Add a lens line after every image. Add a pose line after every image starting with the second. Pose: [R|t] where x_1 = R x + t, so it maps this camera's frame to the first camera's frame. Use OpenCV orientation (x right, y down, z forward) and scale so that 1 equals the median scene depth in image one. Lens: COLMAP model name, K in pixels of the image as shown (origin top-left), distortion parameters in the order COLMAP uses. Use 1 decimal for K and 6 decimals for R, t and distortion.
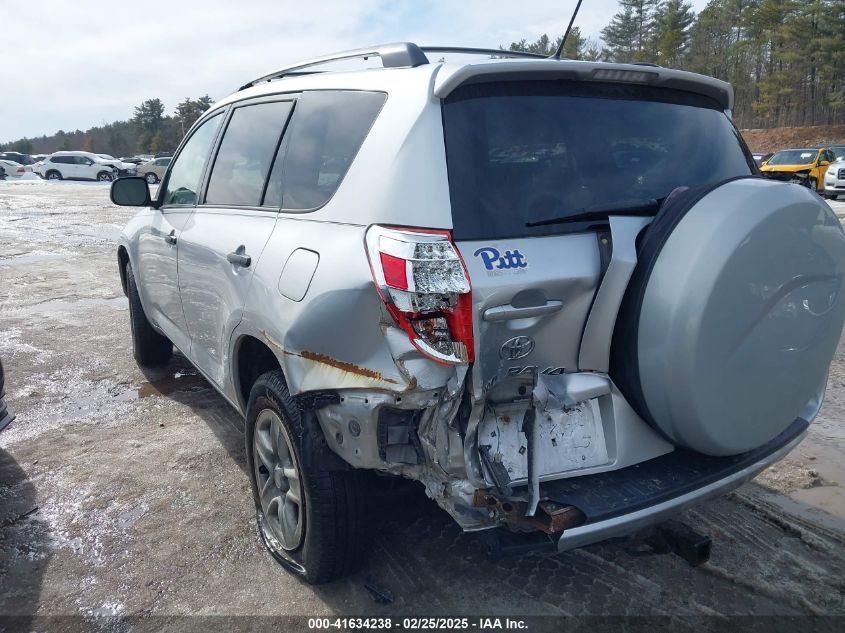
lens RADIAL K [[689.4, 0, 401.2], [0, 689.4, 316.9], [0, 0, 1]] dist [0.062709, -0.078570]
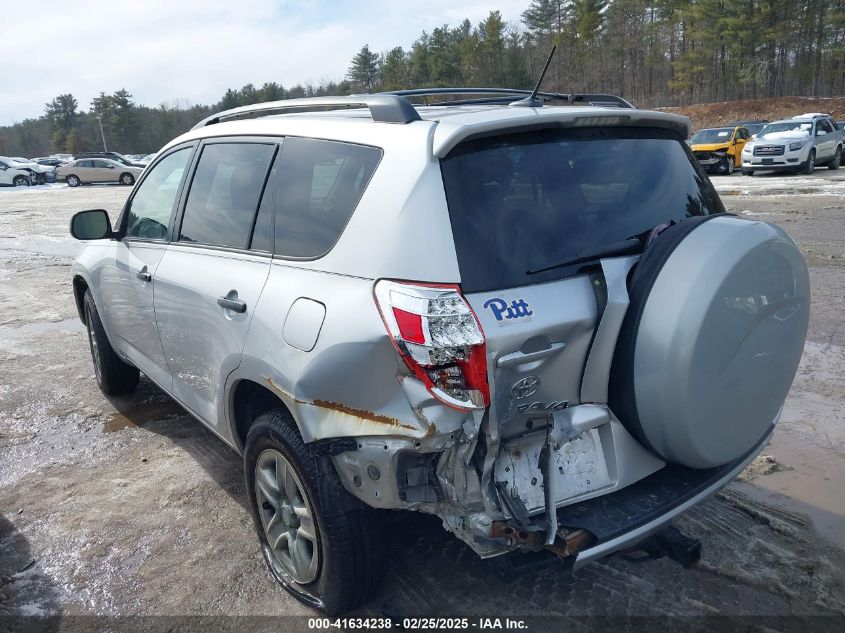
lens RADIAL K [[689.4, 0, 401.2], [0, 689.4, 316.9], [0, 0, 1]] dist [0.062709, -0.078570]
pose [[0.993474, -0.066220, 0.092865, -0.086222], [0.063852, 0.997560, 0.028238, -0.080333], [-0.094508, -0.022124, 0.995278, -0.033930]]
